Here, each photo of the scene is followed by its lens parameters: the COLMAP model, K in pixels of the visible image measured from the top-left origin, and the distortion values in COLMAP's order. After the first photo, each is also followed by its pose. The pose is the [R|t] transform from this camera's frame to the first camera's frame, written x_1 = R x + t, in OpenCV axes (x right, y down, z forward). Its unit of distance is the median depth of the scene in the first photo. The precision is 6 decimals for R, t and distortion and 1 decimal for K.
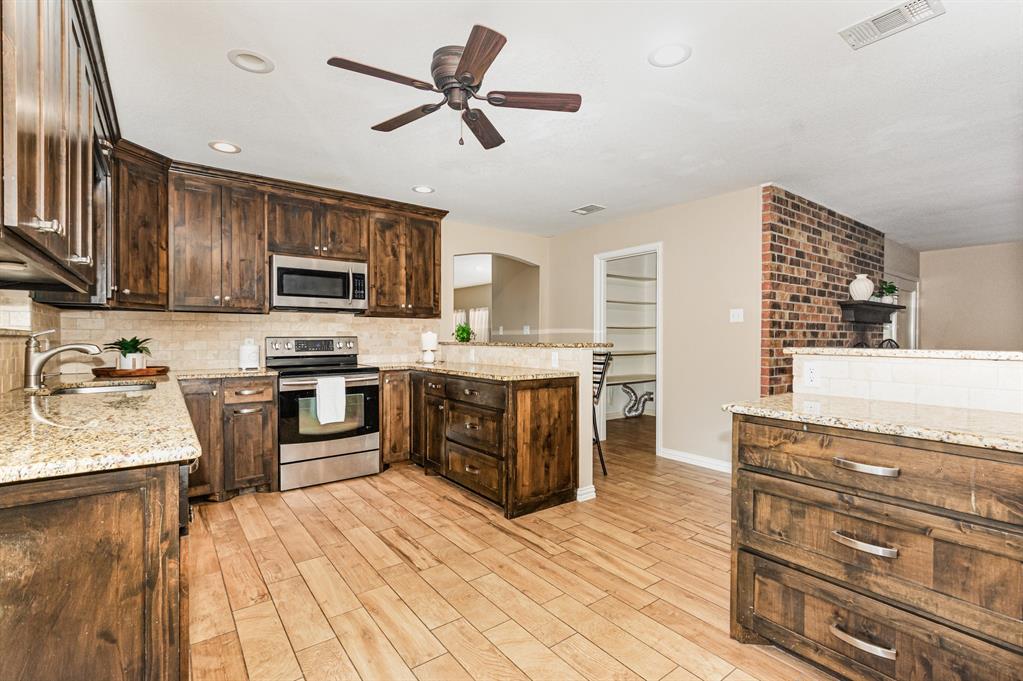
lens RADIAL K [[467.3, 0, 516.2], [0, 467.3, 342.3], [0, 0, 1]] dist [0.001977, 0.000177]
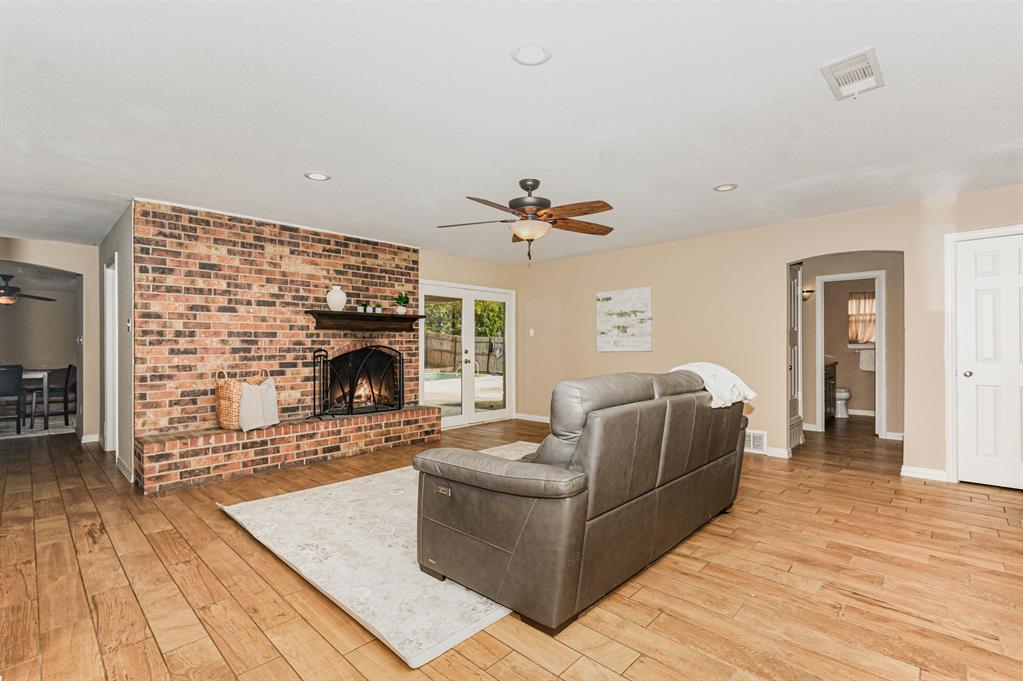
lens RADIAL K [[467.3, 0, 516.2], [0, 467.3, 342.3], [0, 0, 1]] dist [0.001977, 0.000177]
pose [[0.987874, -0.008237, 0.155040, 1.176532], [0.011349, 0.999751, -0.019203, 0.011792], [-0.154843, 0.020730, 0.987722, -0.153391]]
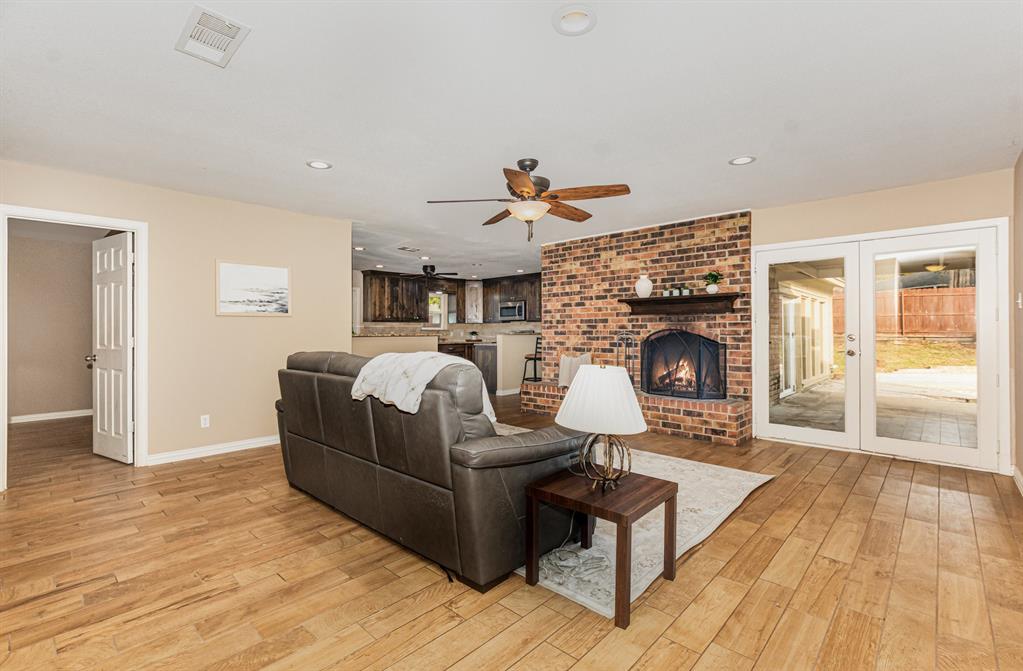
lens RADIAL K [[456.0, 0, 509.5], [0, 456.0, 324.8], [0, 0, 1]] dist [0.000571, 0.000172]
pose [[0.156589, -0.018753, -0.987486, 2.198767], [-0.007215, 0.999771, -0.020131, 0.008347], [0.987637, 0.010277, 0.156418, 0.575996]]
